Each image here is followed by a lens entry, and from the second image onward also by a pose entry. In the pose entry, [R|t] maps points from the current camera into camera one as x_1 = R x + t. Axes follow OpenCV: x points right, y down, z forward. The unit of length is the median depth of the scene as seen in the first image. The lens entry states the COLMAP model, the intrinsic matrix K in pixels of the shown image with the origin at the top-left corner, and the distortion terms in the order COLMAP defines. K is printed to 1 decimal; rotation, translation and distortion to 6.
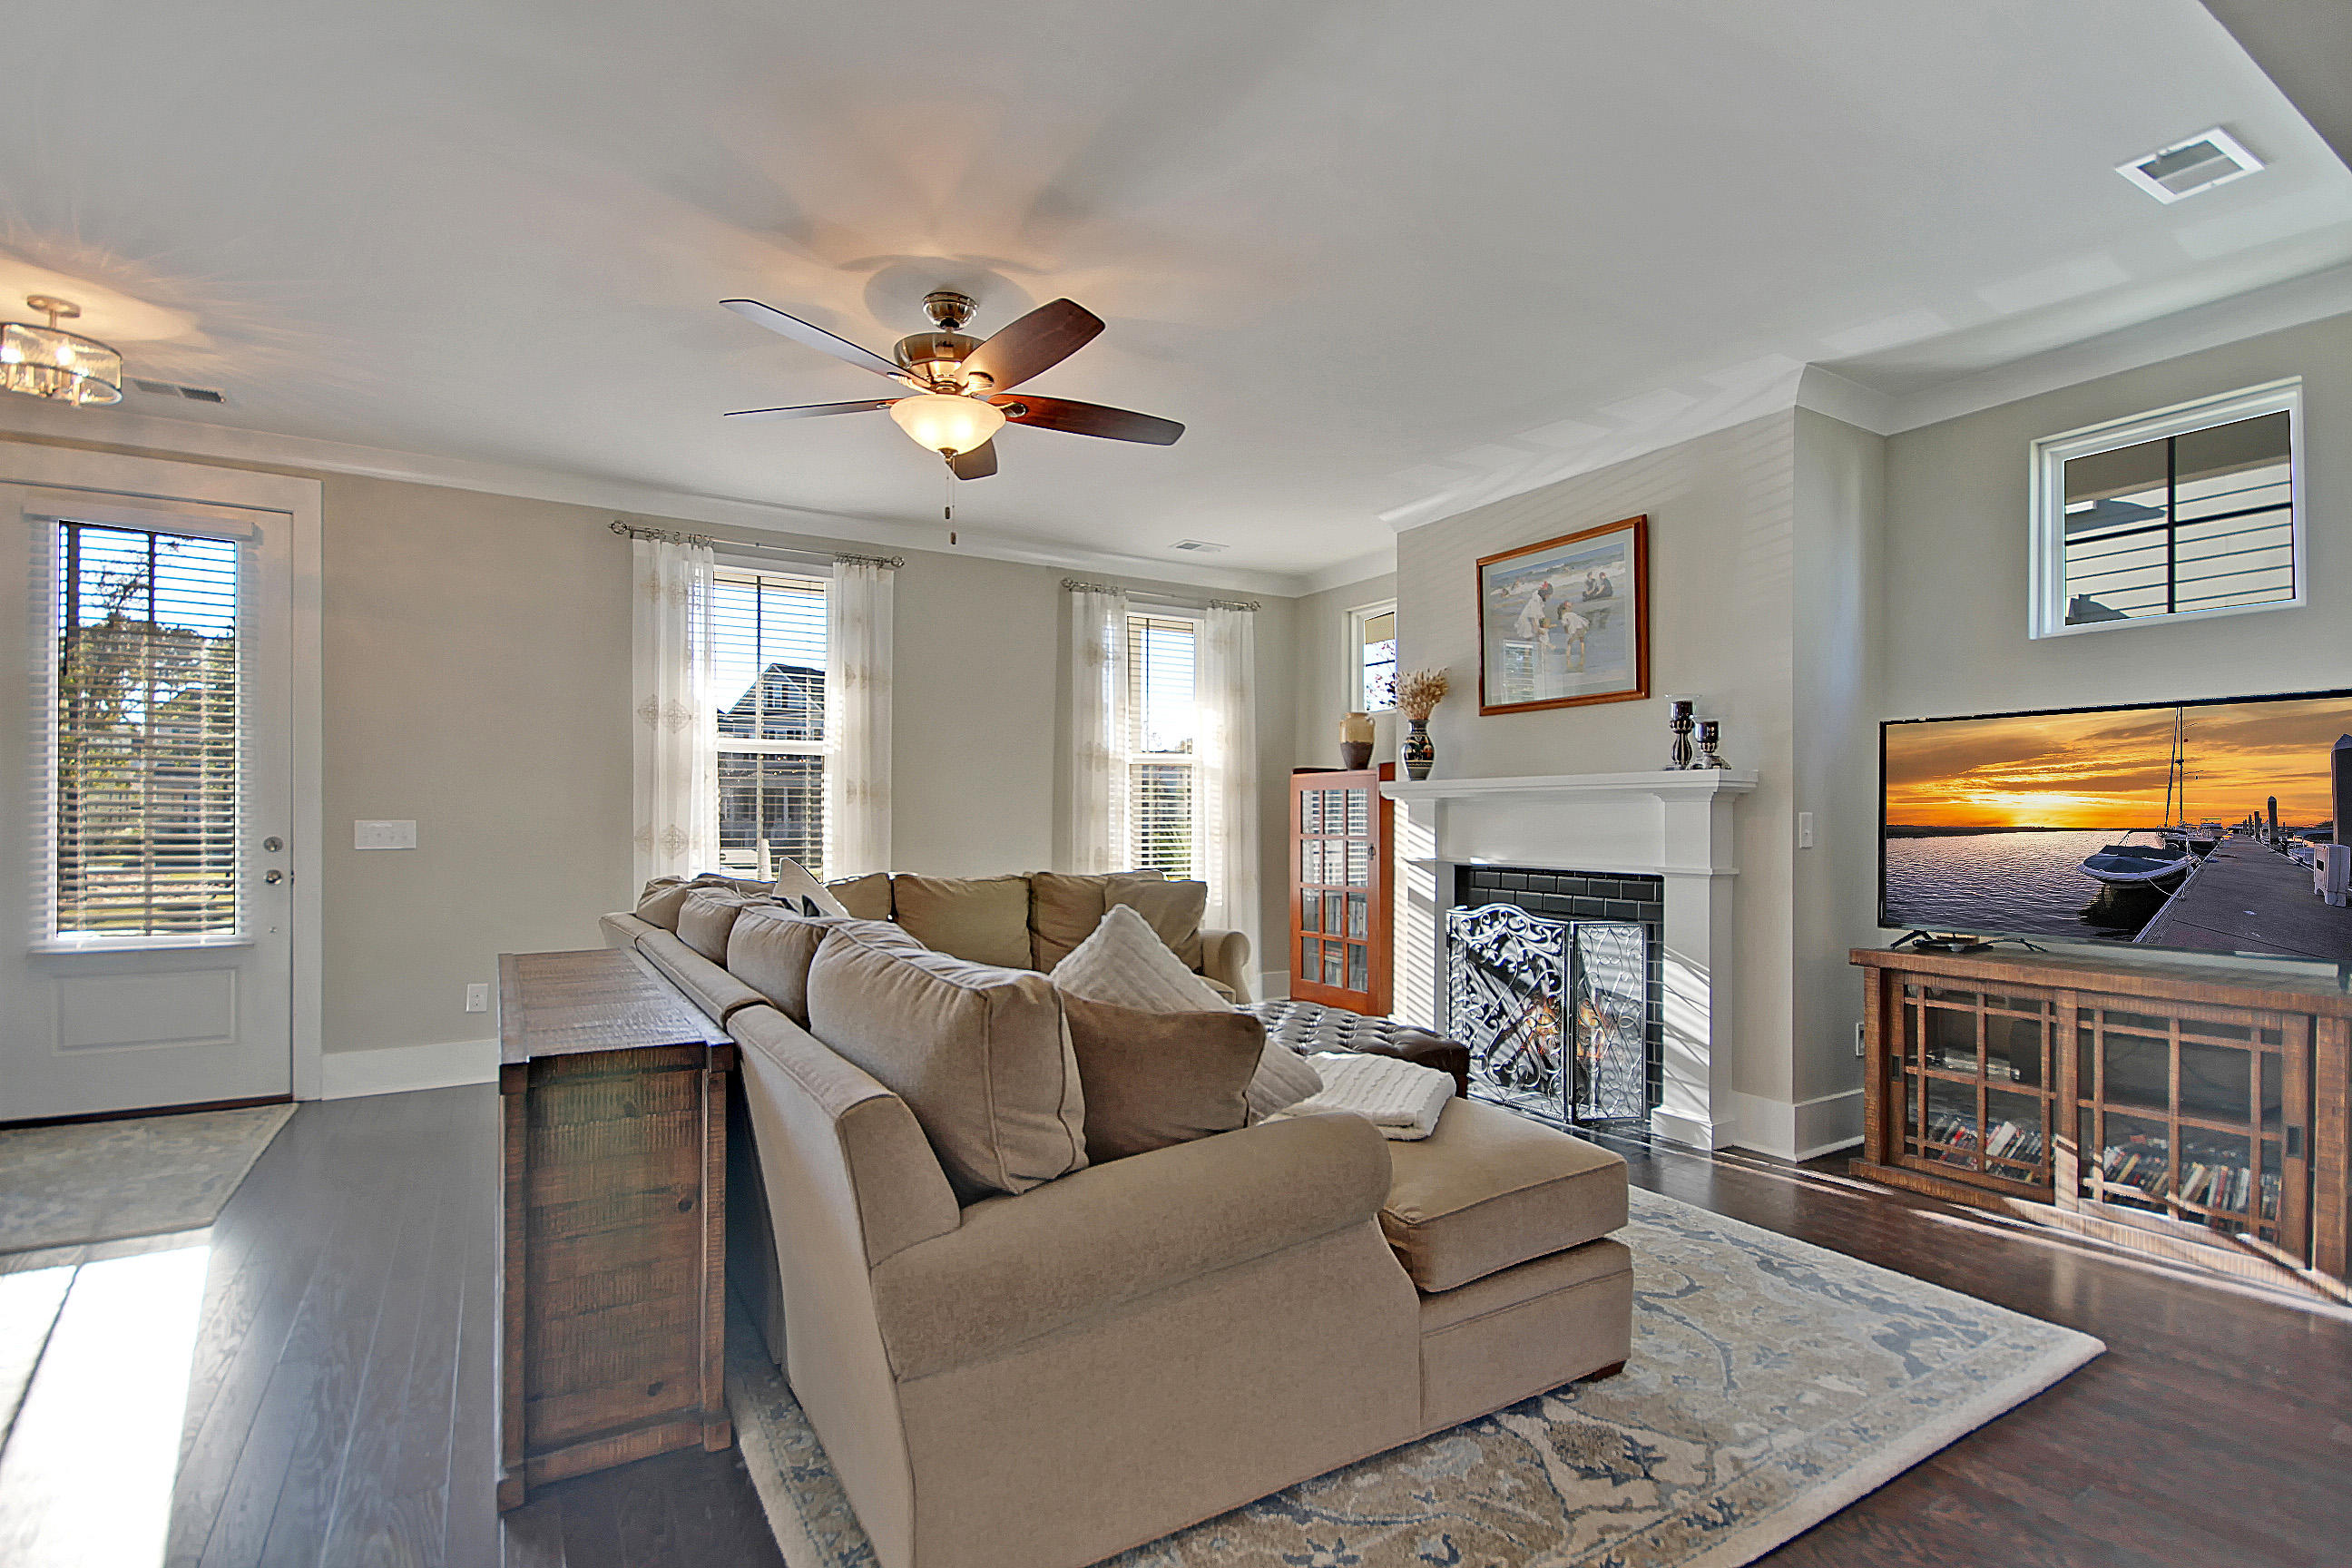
lens RADIAL K [[1096.6, 0, 1153.6], [0, 1096.6, 818.7], [0, 0, 1]] dist [0.020429, -0.009028]
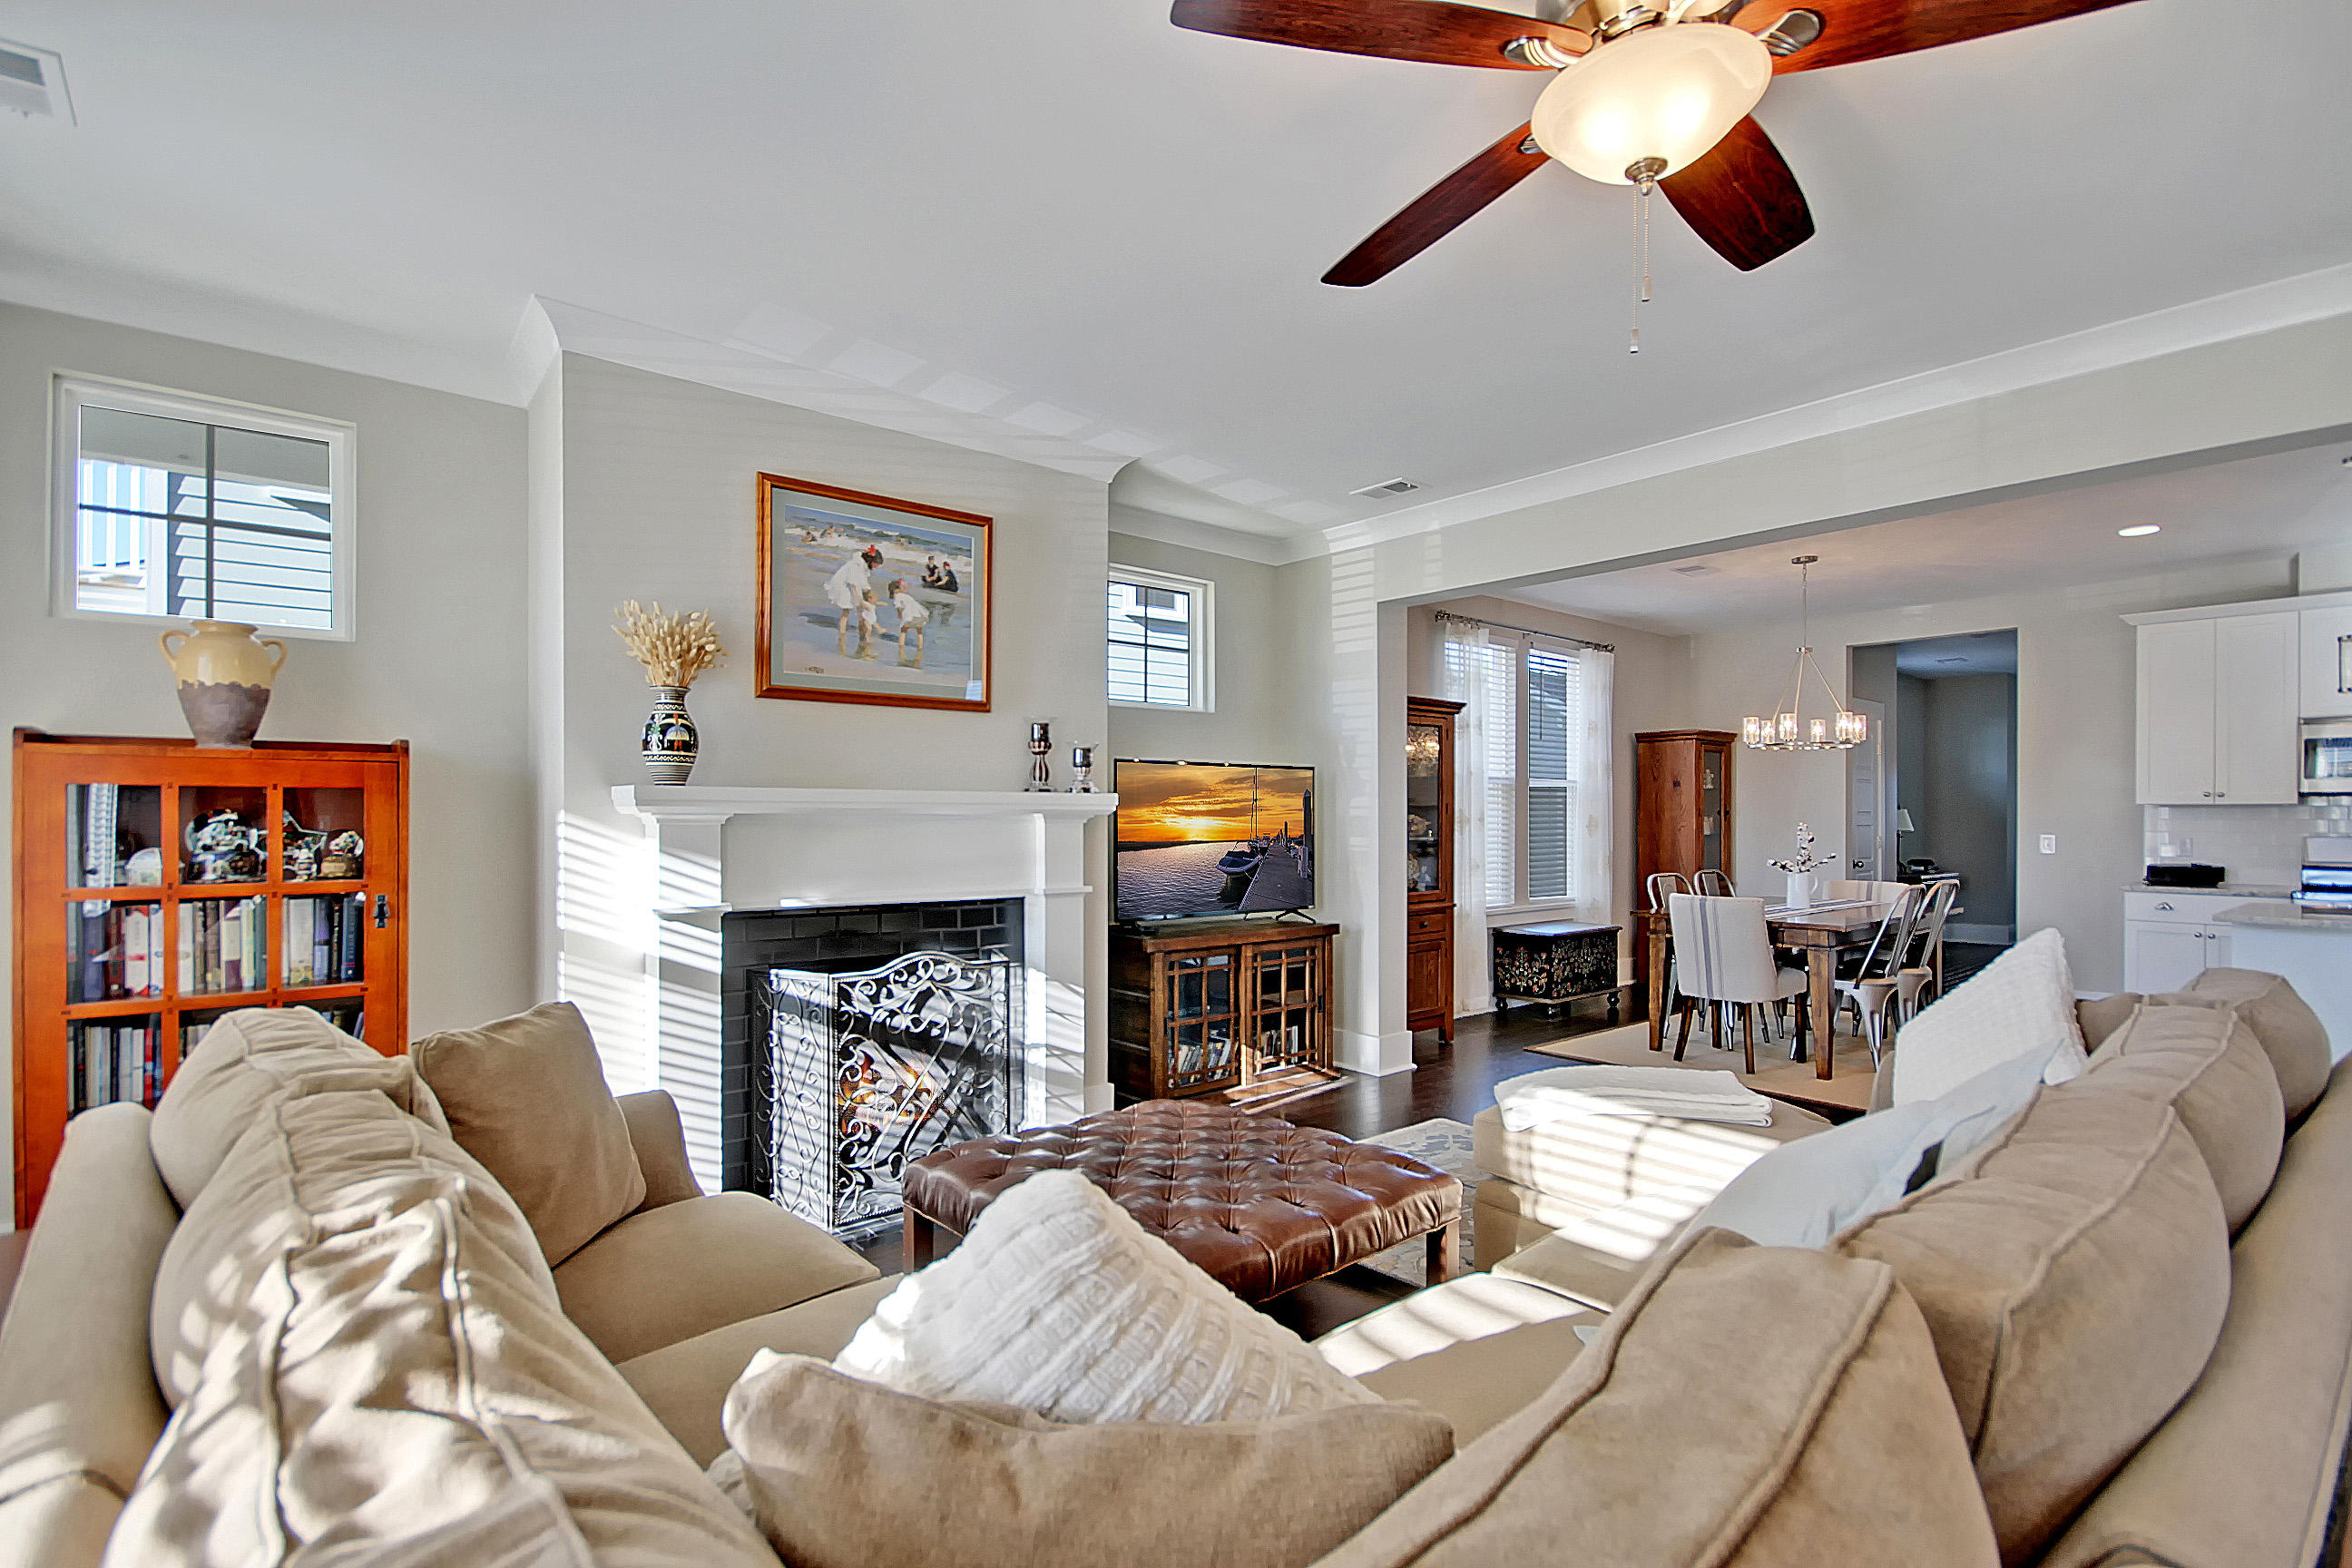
lens RADIAL K [[1096.6, 0, 1182.4], [0, 1096.6, 807.9], [0, 0, 1]] dist [0.020429, -0.009028]
pose [[-0.166895, 0.006595, 0.985953, -0.488477], [0.001496, 0.999978, -0.006436, -0.020039], [-0.985974, 0.000400, -0.166901, 0.952040]]
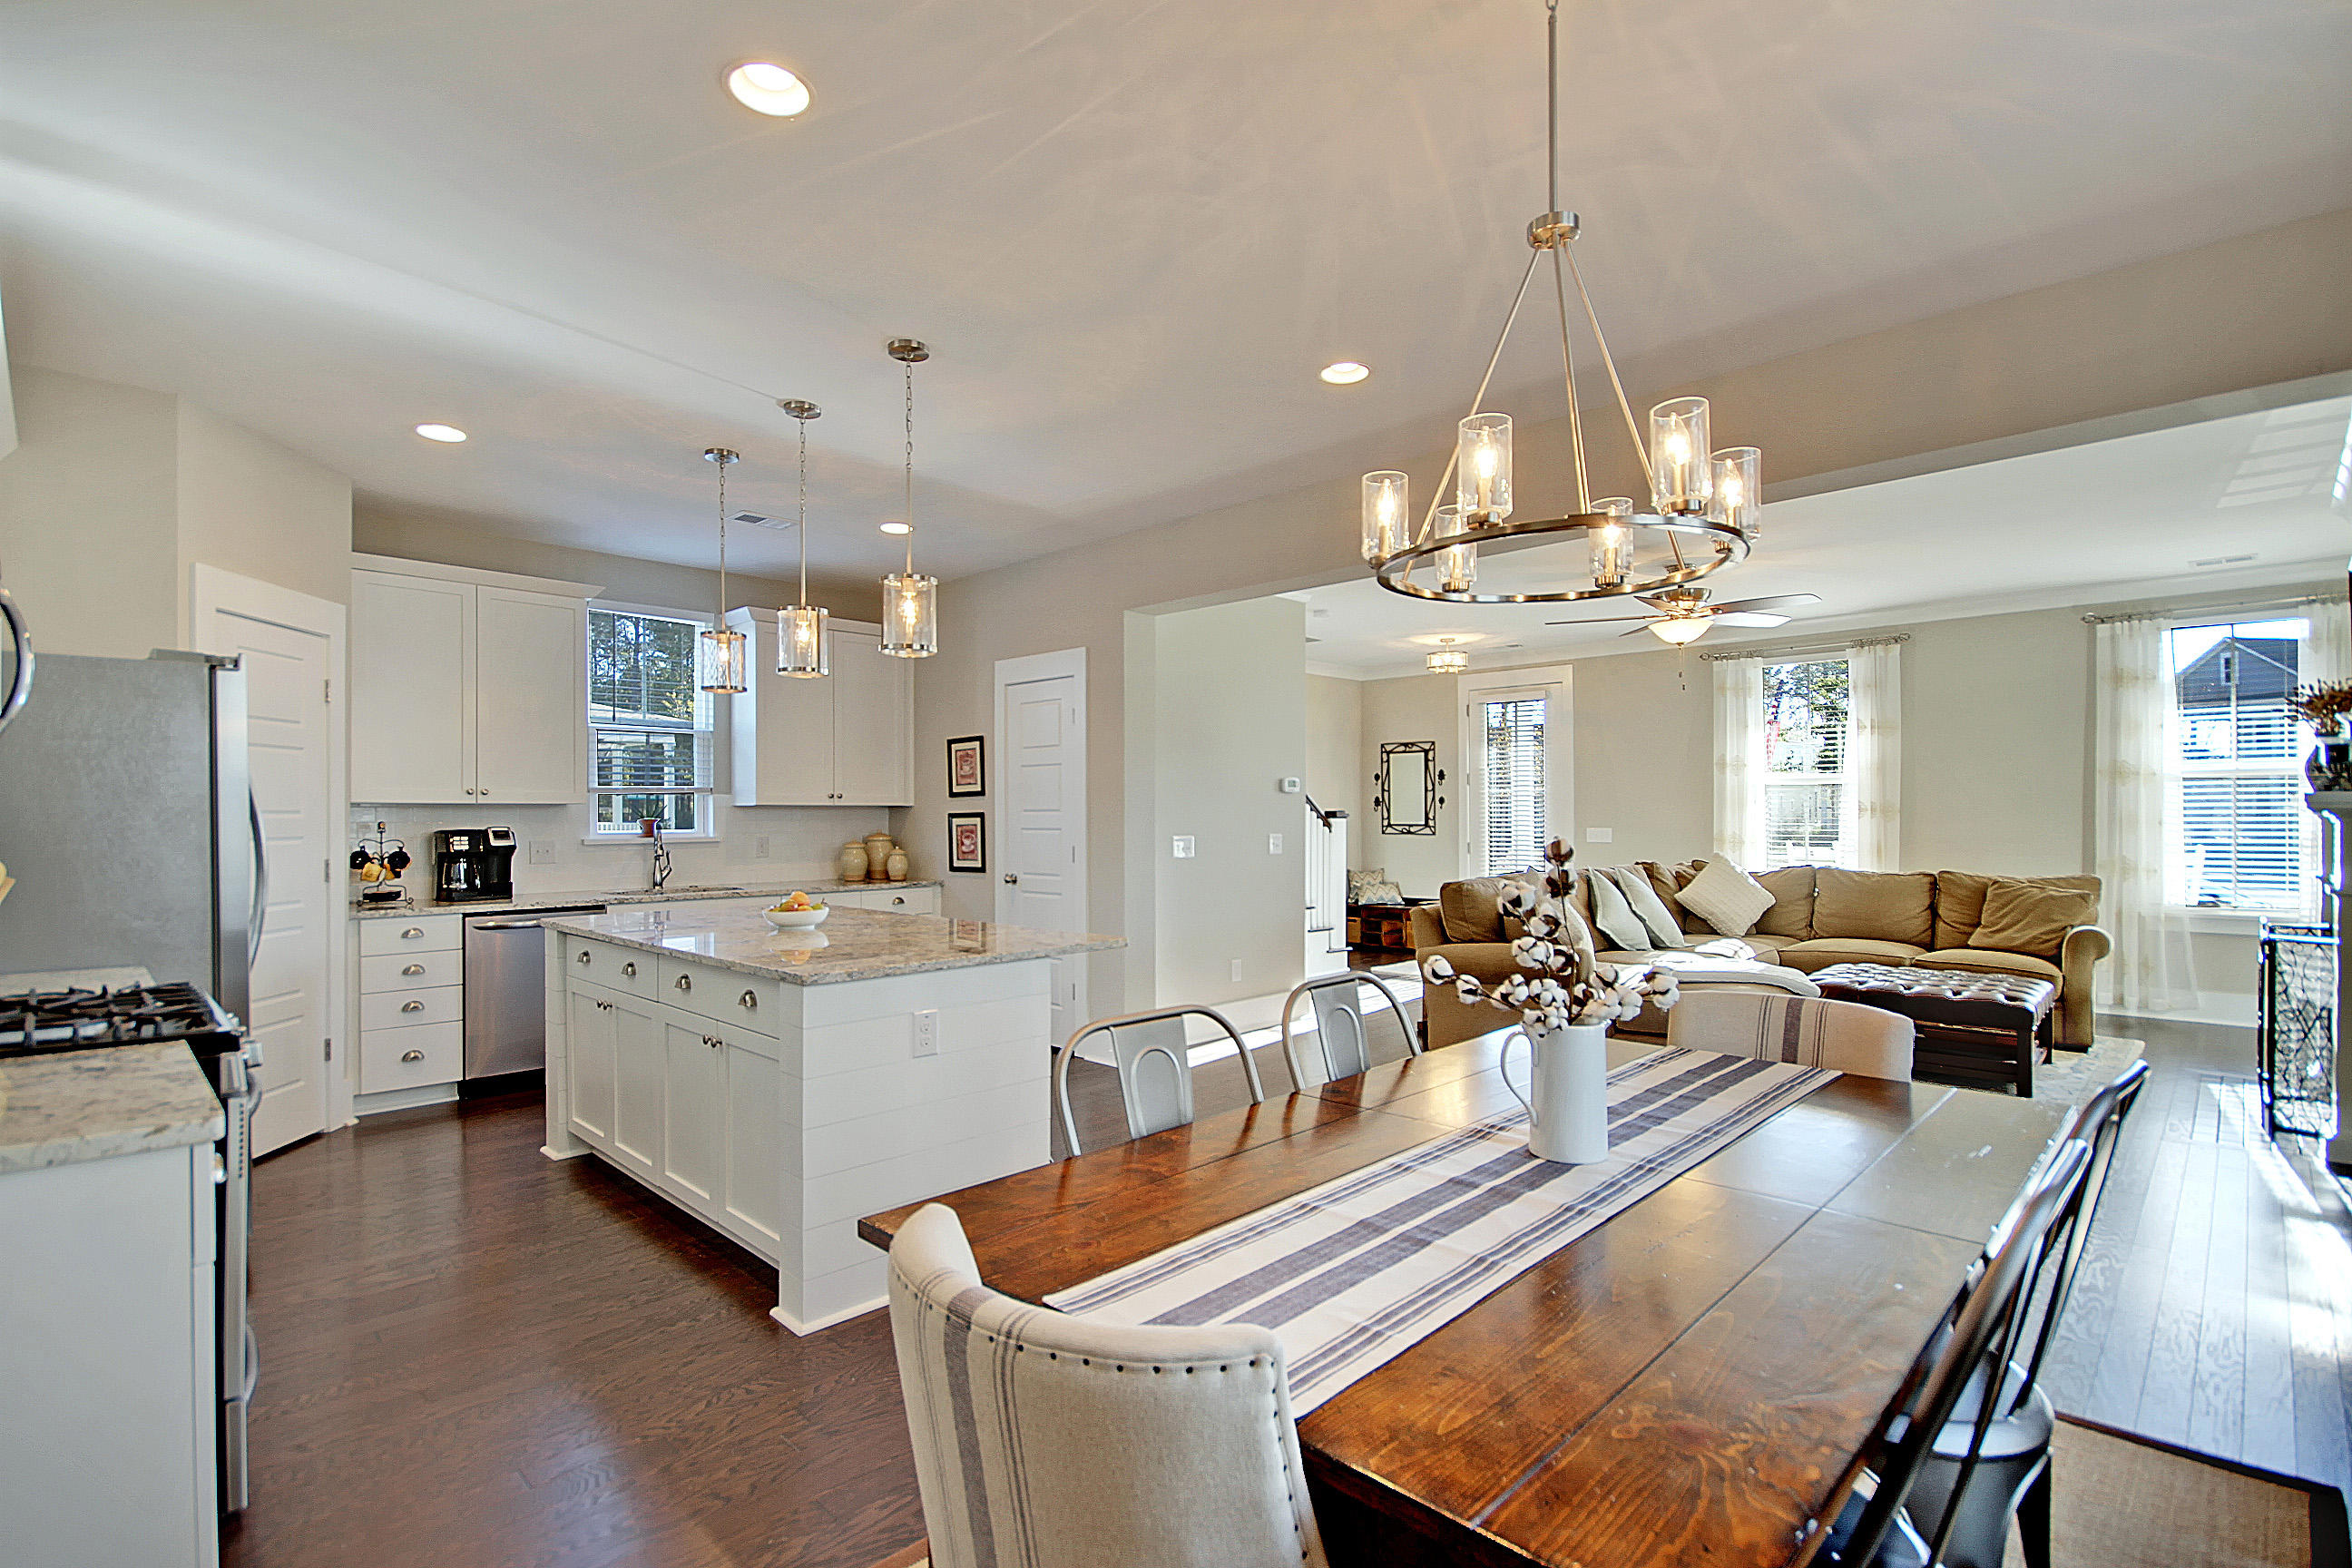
lens RADIAL K [[1096.6, 0, 1175.6], [0, 1096.6, 795.5], [0, 0, 1]] dist [0.020429, -0.009028]
pose [[0.252284, -0.021348, -0.967418, 1.086310], [-0.002473, 0.999739, -0.022706, -0.010618], [0.967650, 0.008121, 0.252165, -0.249918]]
